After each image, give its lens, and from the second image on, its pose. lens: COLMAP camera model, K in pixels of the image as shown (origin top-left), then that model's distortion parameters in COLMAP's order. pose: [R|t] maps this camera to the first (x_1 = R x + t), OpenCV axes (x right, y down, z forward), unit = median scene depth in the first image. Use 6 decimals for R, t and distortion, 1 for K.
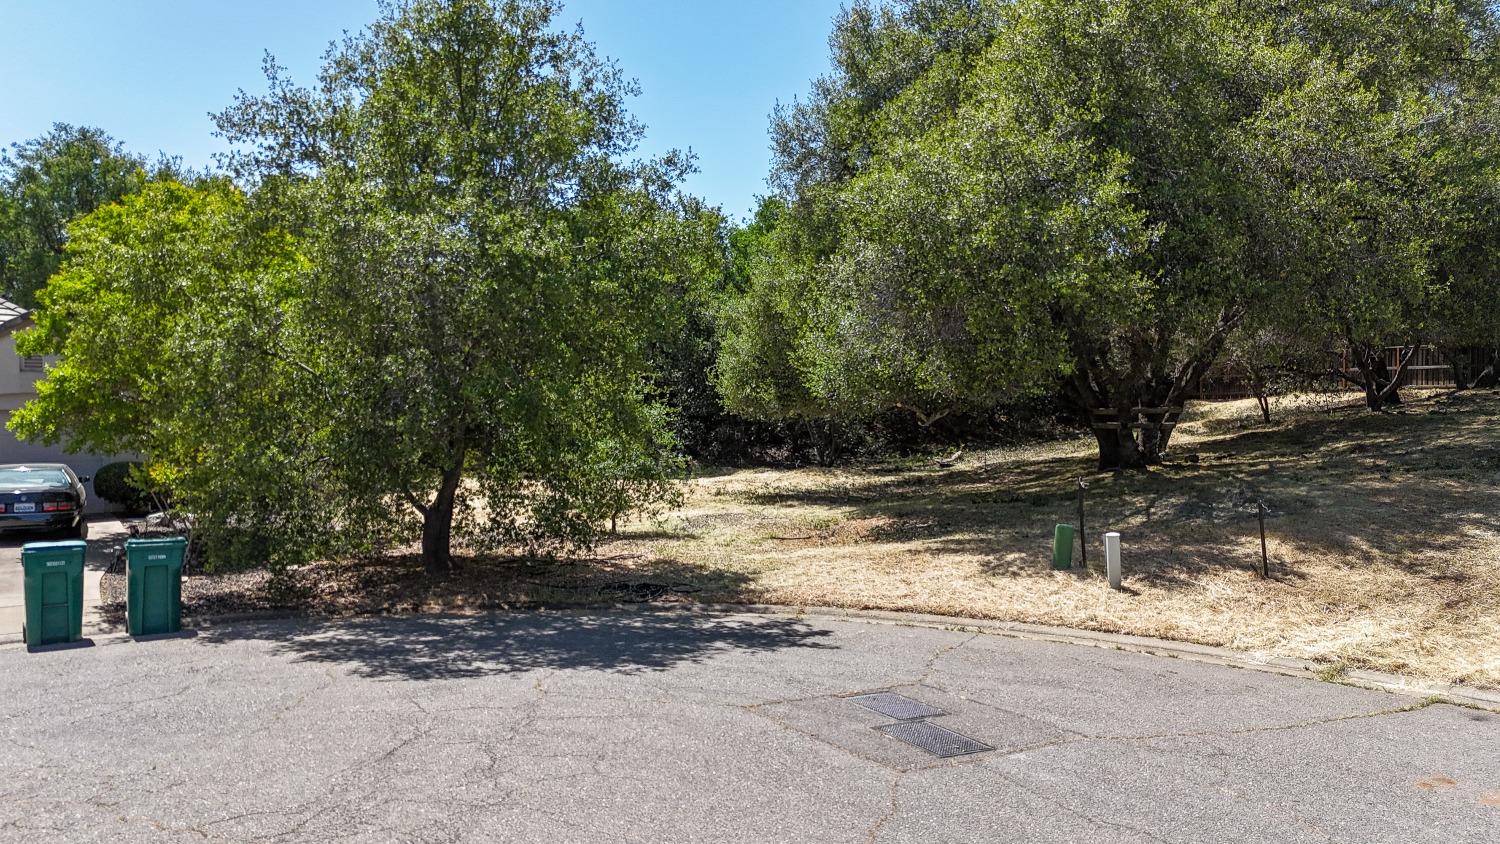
lens RADIAL K [[1089.5, 0, 760.2], [0, 1089.5, 394.4], [0, 0, 1]] dist [0.064988, -0.059410]
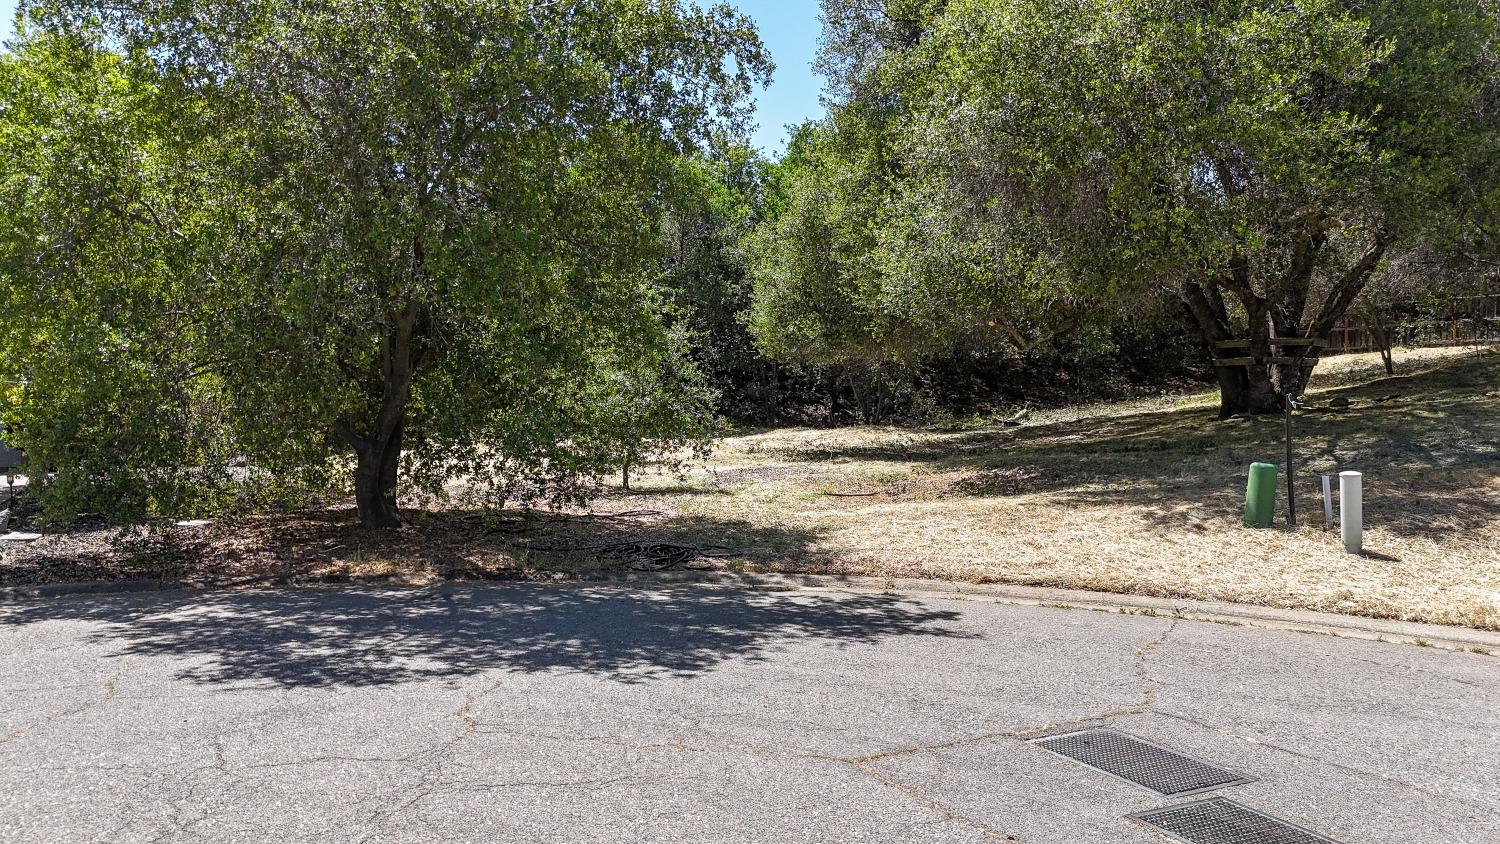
lens RADIAL K [[1089.5, 0, 765.5], [0, 1089.5, 418.9], [0, 0, 1]] dist [0.064988, -0.059410]
pose [[0.999865, 0.003923, -0.015957, -0.026682], [-0.003284, 0.999201, 0.039834, 0.060720], [0.016101, -0.039777, 0.999079, 0.285405]]
